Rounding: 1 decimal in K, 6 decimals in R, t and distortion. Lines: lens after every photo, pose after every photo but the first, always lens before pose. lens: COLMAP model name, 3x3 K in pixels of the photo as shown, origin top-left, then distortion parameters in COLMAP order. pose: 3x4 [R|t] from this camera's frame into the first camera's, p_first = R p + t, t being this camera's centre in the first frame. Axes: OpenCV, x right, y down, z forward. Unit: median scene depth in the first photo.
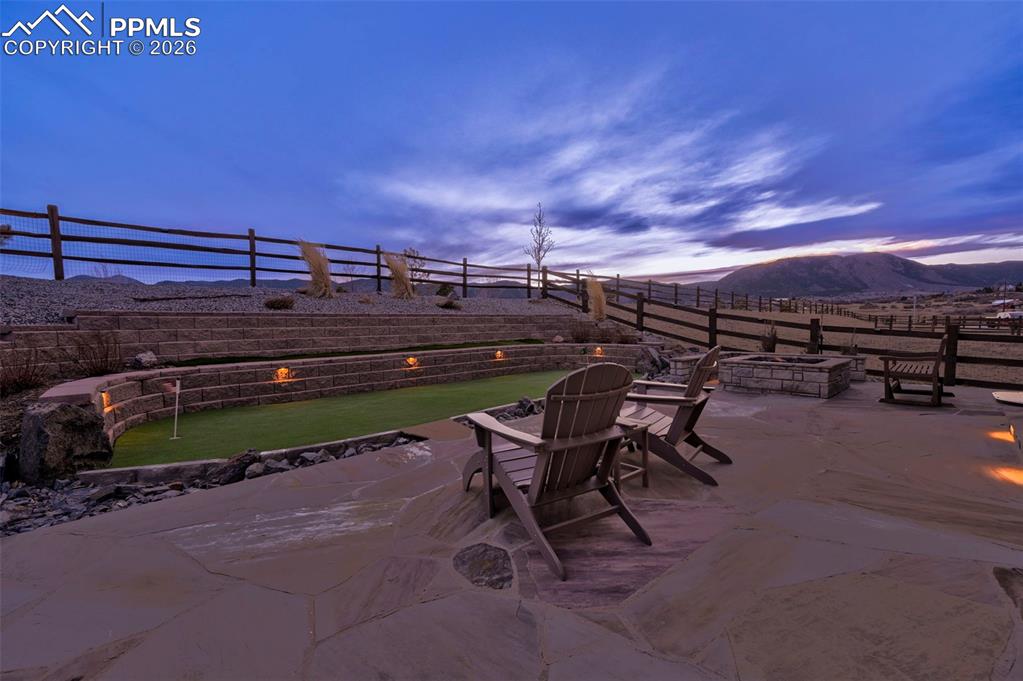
lens RADIAL K [[407.1, 0, 530.8], [0, 407.1, 331.0], [0, 0, 1]] dist [0.001125, 0.000023]
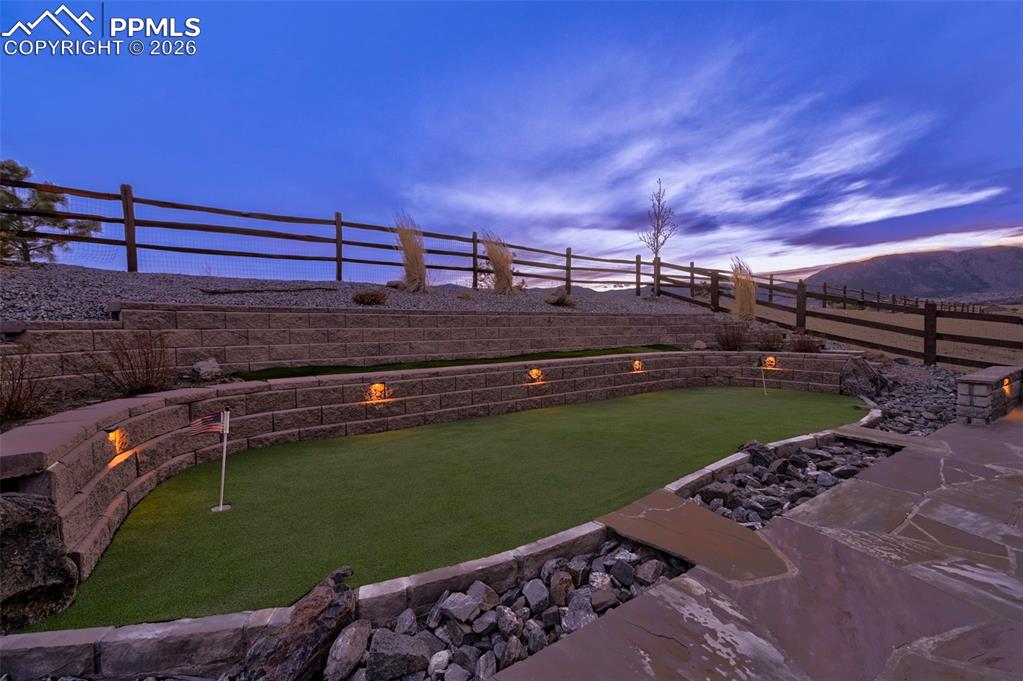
lens RADIAL K [[422.5, 0, 539.4], [0, 422.5, 326.0], [0, 0, 1]] dist [0.000378, 0.000202]
pose [[0.988815, 0.000780, -0.149142, -0.183488], [-0.004115, 0.999748, -0.022048, 0.004338], [0.149088, 0.022415, 0.988570, 0.259268]]
